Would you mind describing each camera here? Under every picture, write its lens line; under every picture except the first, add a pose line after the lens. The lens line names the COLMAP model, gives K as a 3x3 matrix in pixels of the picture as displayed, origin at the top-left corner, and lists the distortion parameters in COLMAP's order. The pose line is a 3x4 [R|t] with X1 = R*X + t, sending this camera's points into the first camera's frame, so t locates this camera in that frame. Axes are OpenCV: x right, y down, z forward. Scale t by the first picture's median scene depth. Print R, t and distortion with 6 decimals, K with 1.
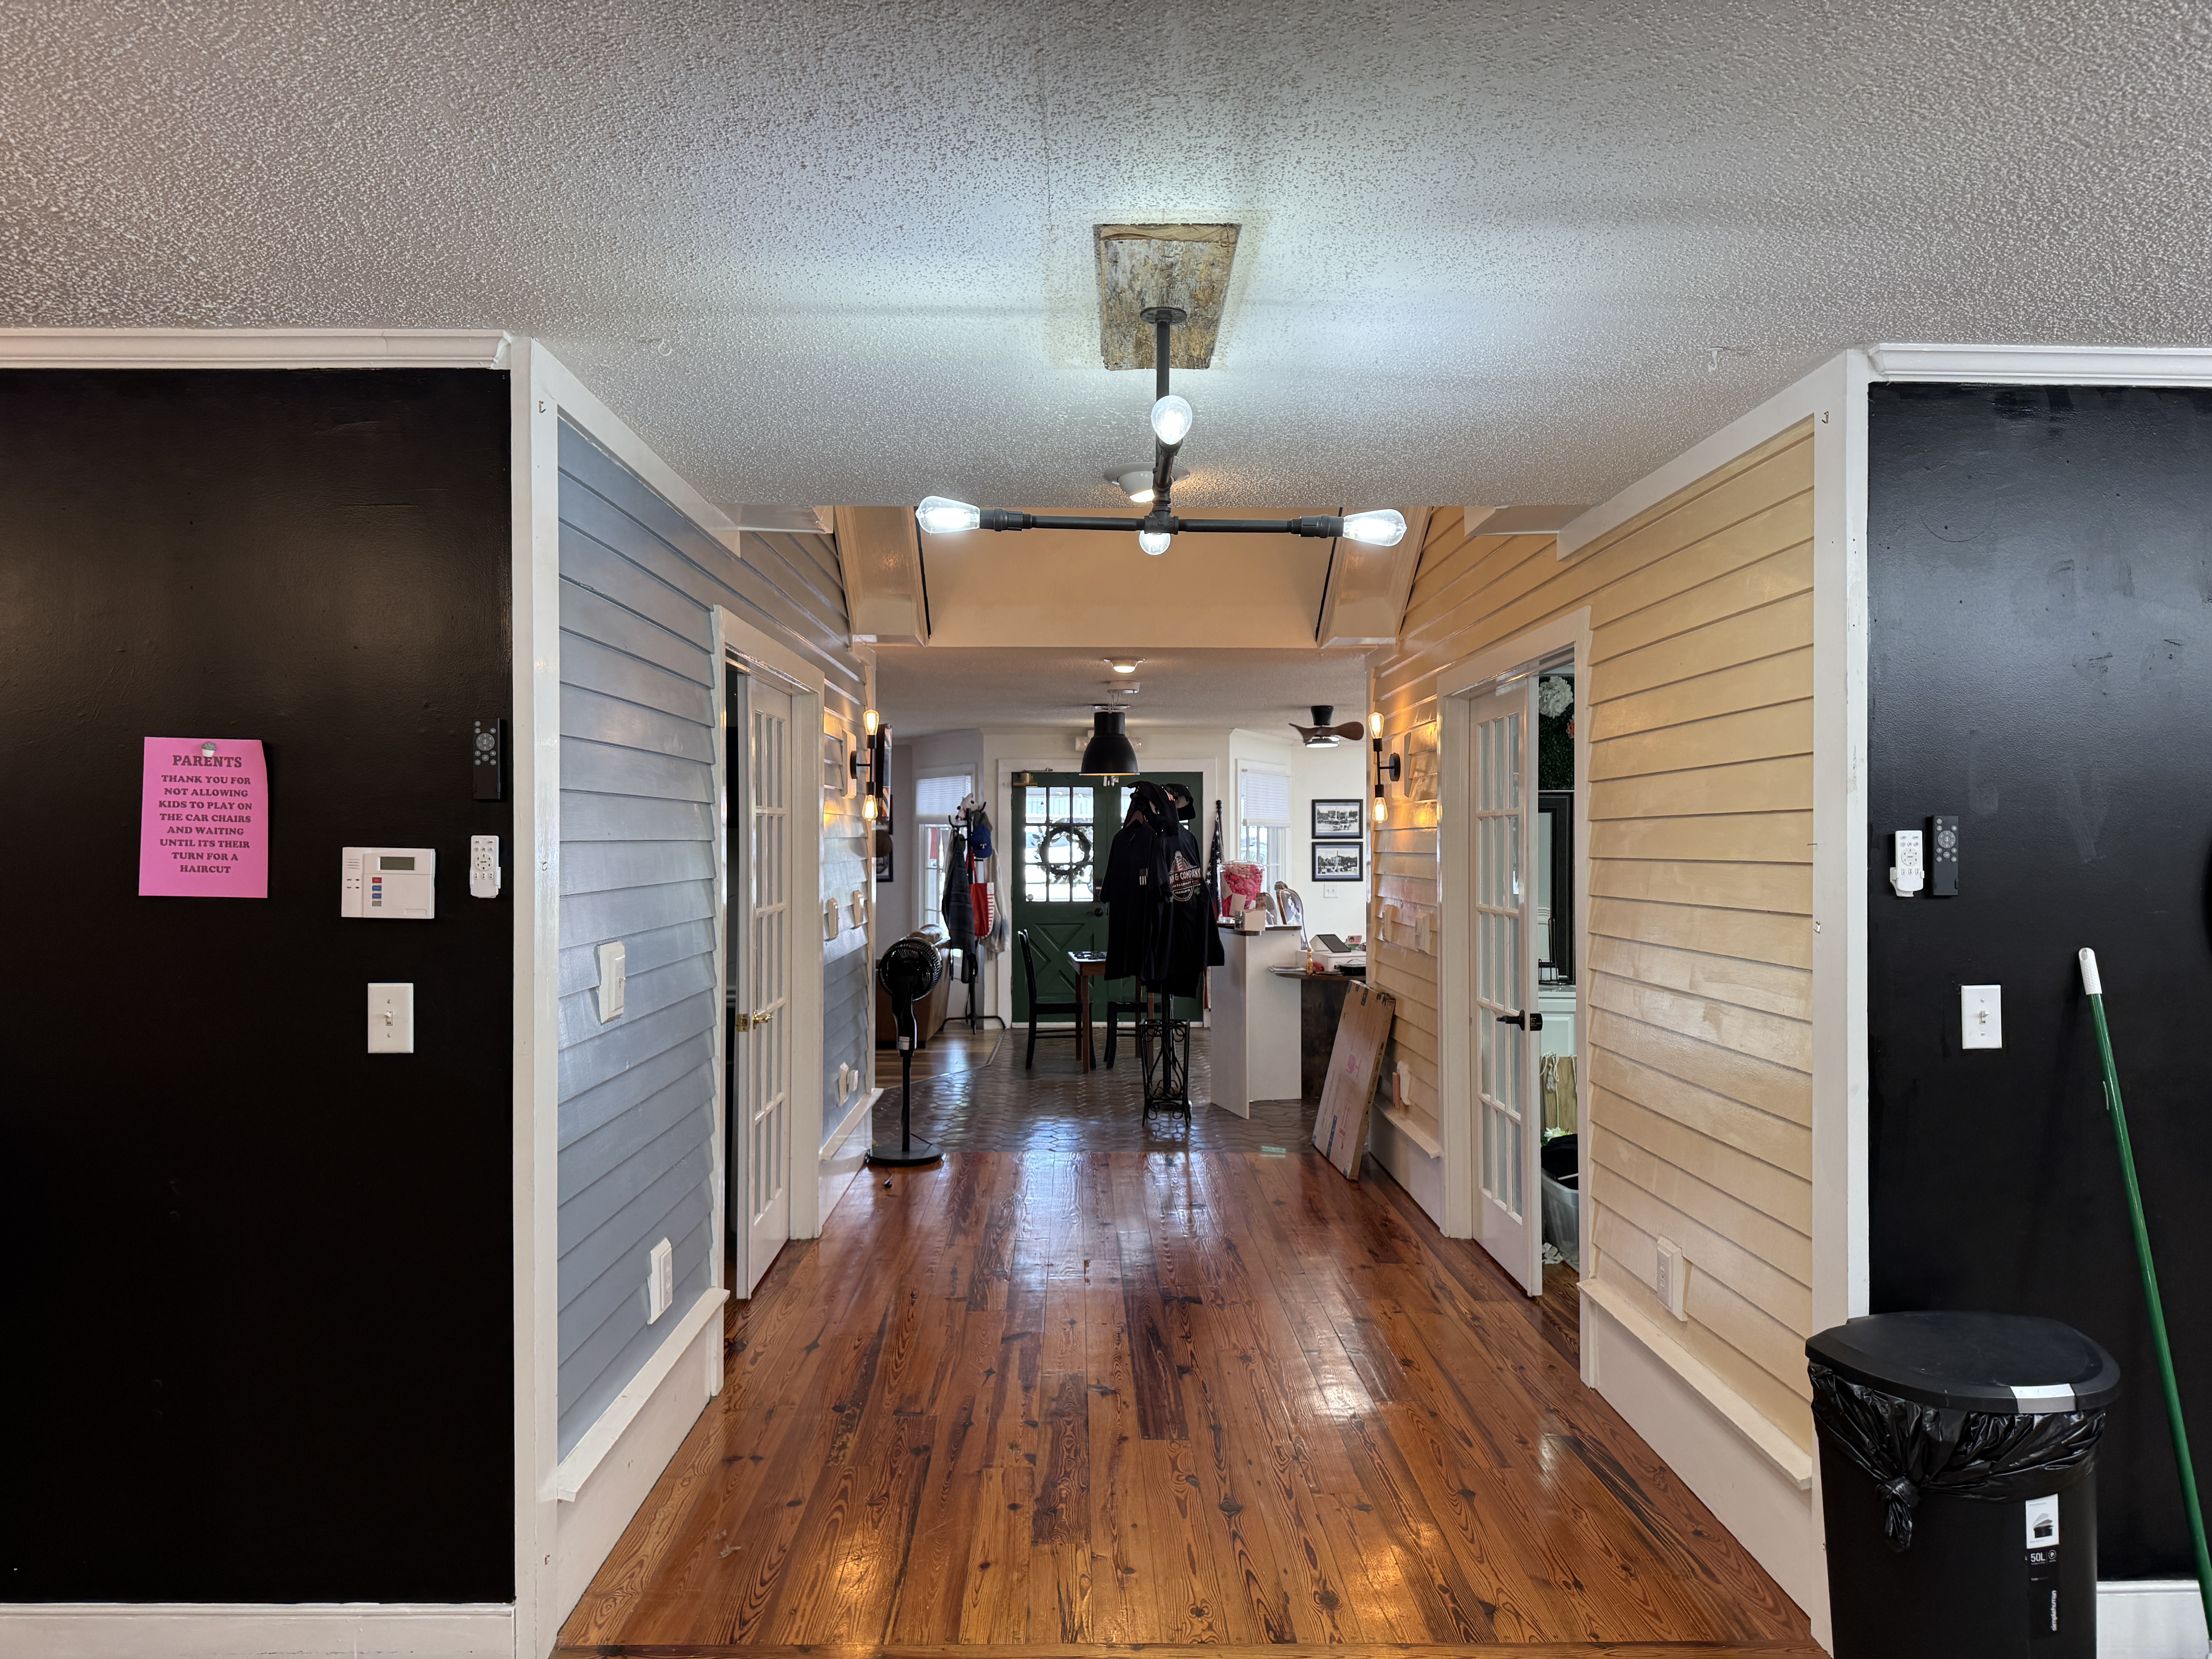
lens RADIAL K [[1560.0, 0, 1116.7], [0, 1560.0, 841.5], [0, 0, 1]] dist [0.043030, -0.050017]
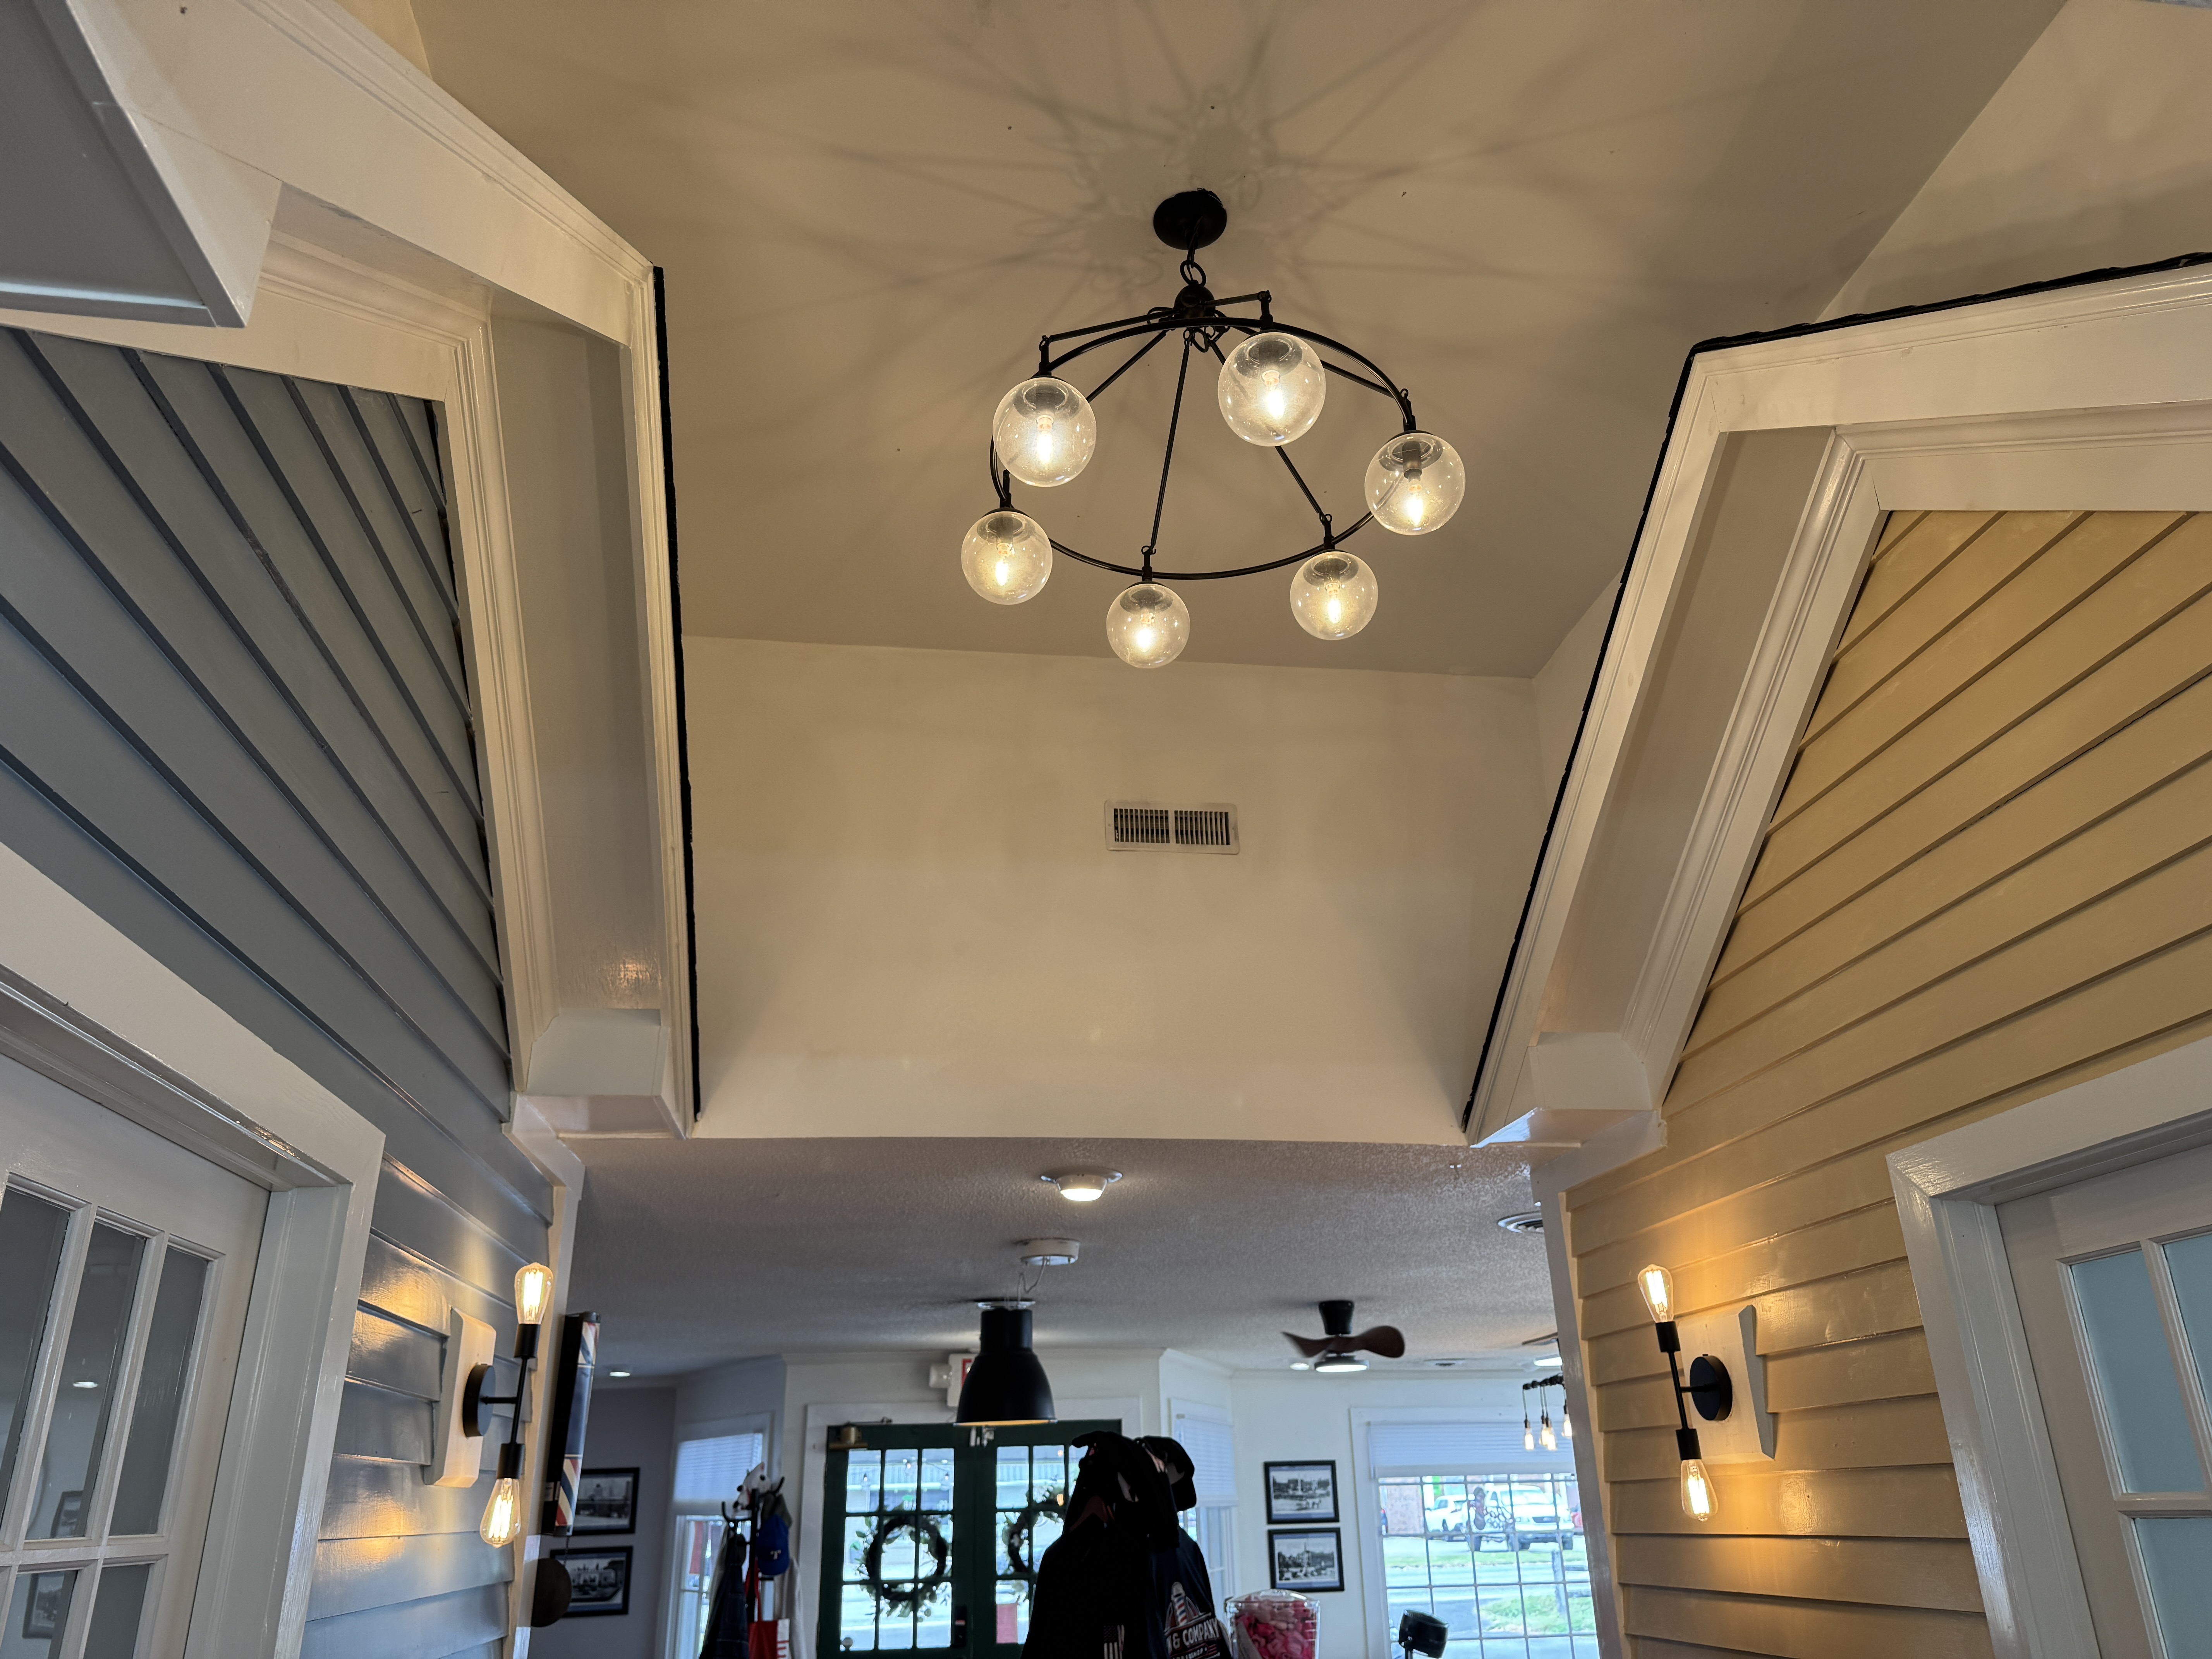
lens RADIAL K [[1560.0, 0, 1104.7], [0, 1560.0, 844.3], [0, 0, 1]] dist [0.043030, -0.050017]
pose [[0.993959, 0.022226, 0.107483, -0.035022], [0.021575, 0.920609, -0.389890, -0.012809], [-0.107615, 0.389853, 0.914567, 0.369835]]
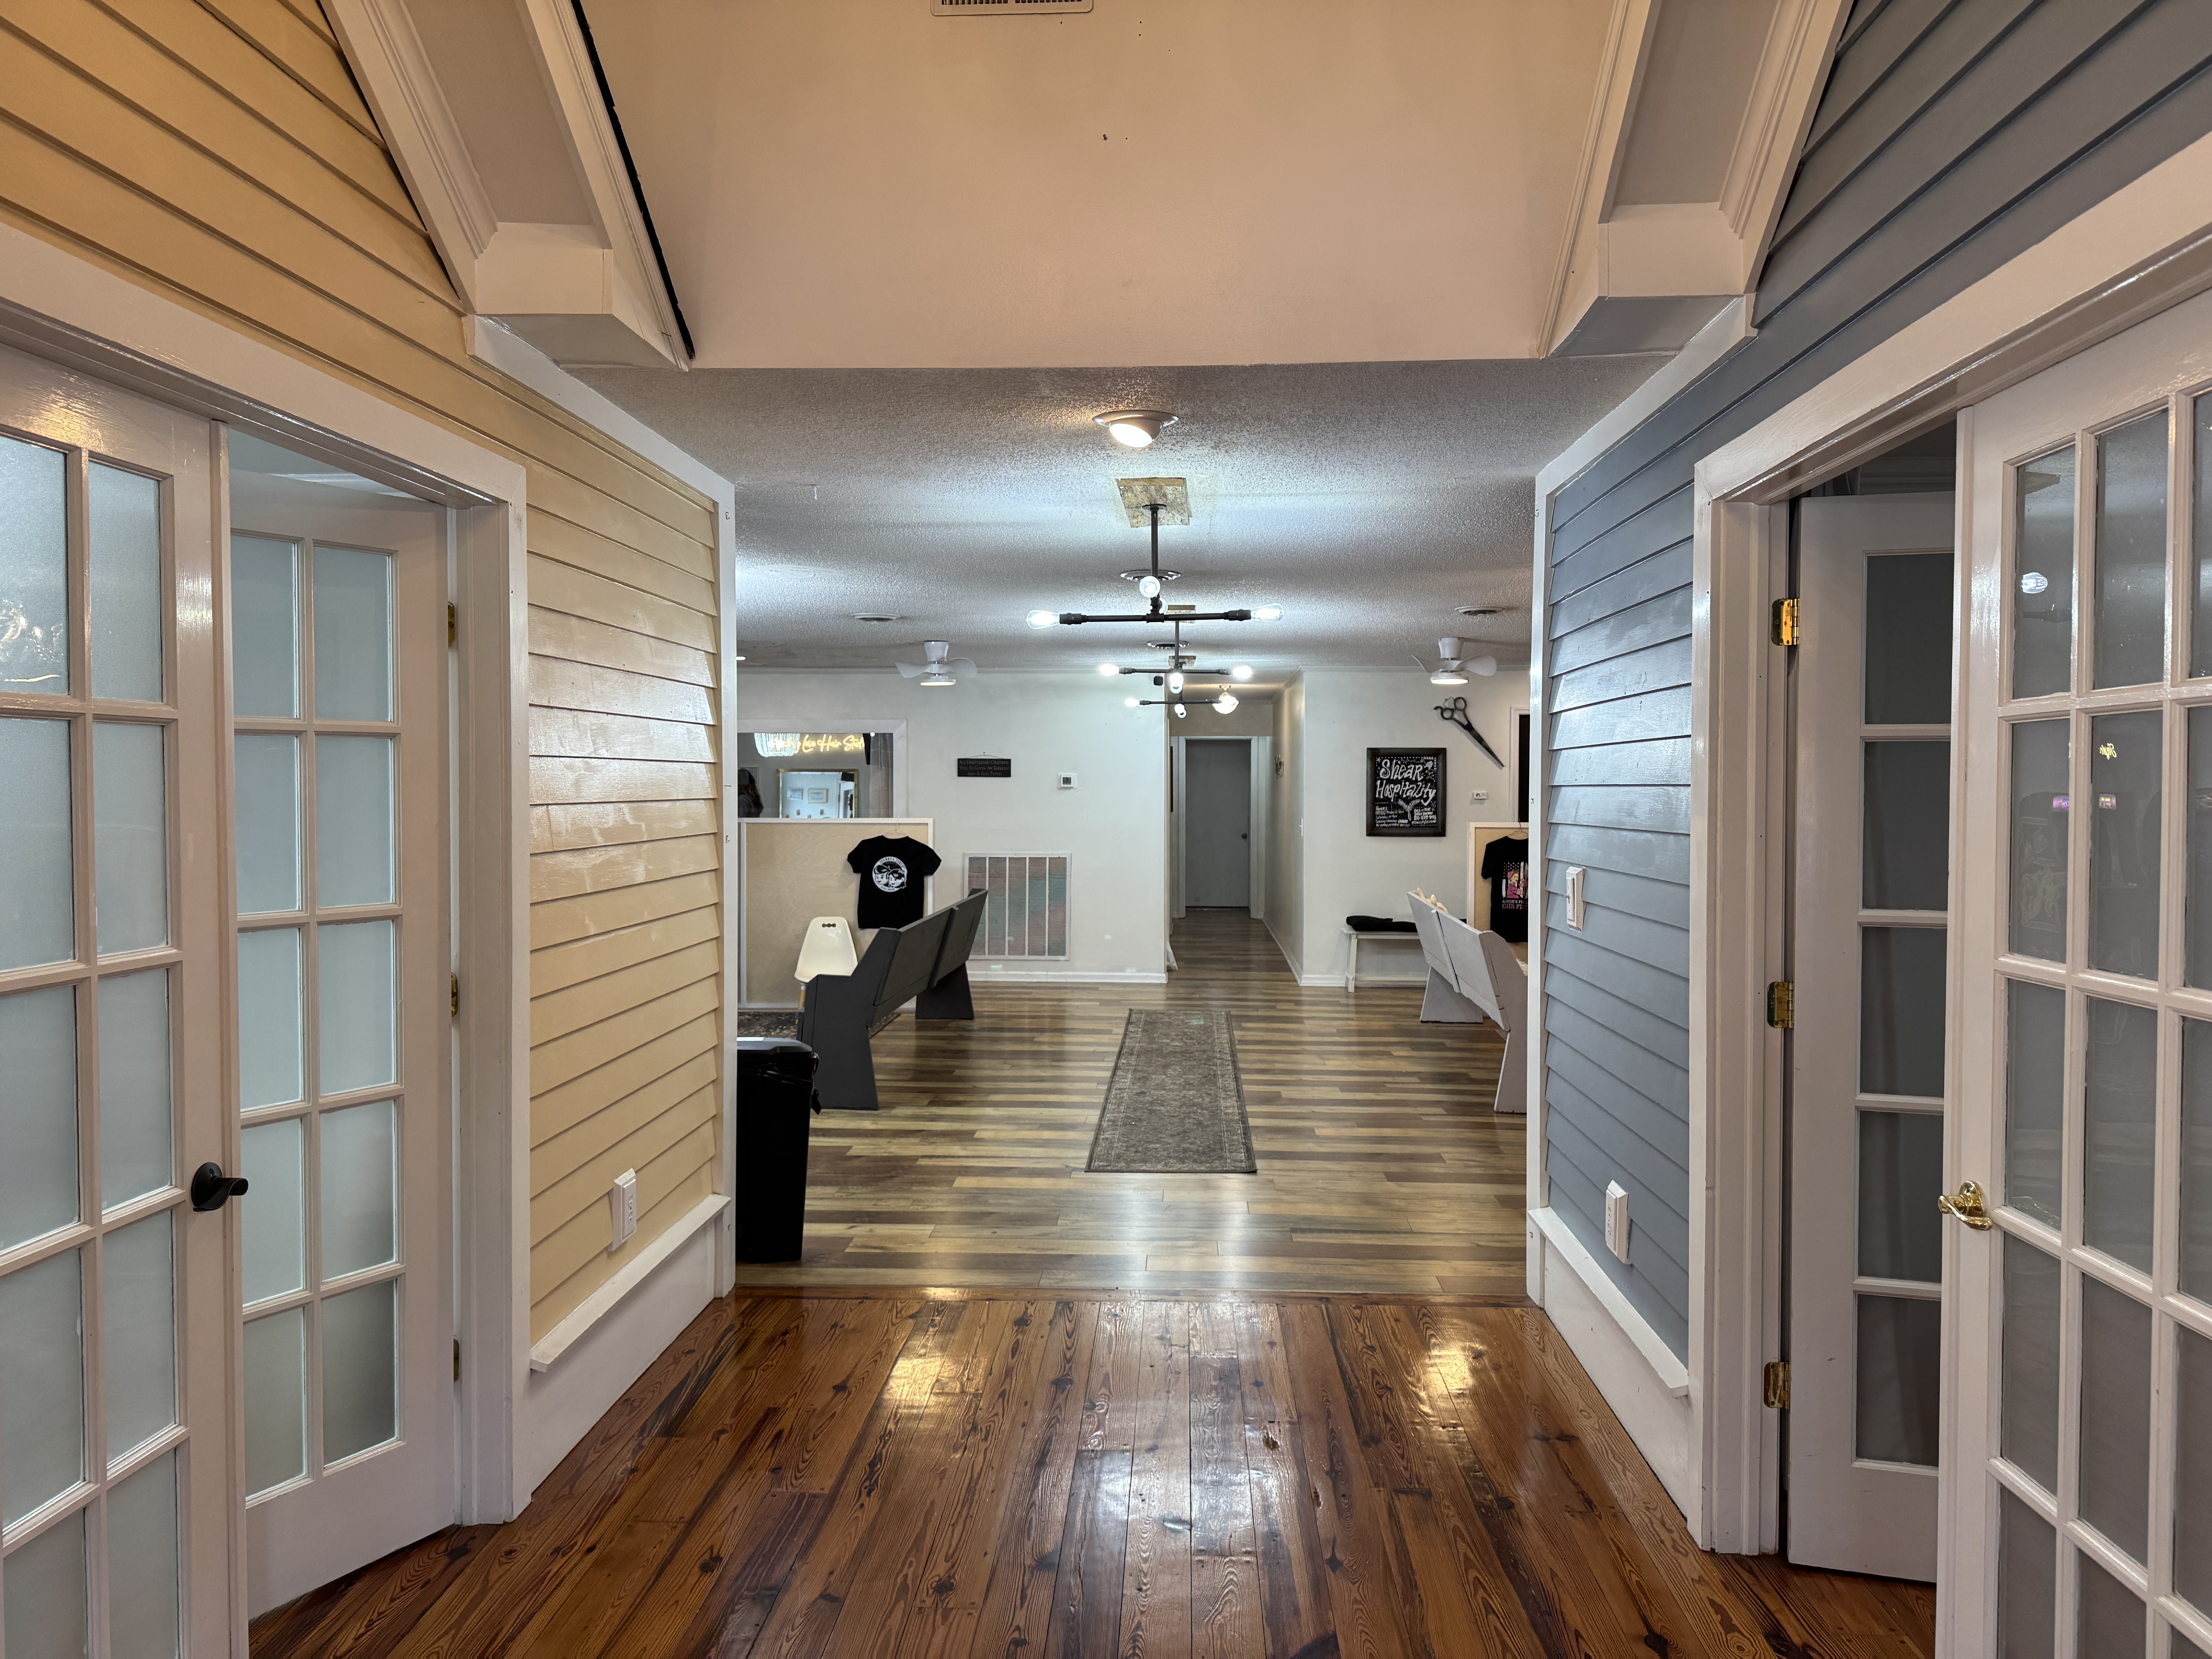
lens RADIAL K [[1560.0, 0, 1104.5], [0, 1560.0, 825.6], [0, 0, 1]] dist [0.043030, -0.050017]
pose [[-0.996951, -0.005008, 0.077863, -0.015350], [-0.003126, 0.999700, 0.024280, 0.000534], [-0.077961, 0.023962, -0.996668, 0.778684]]
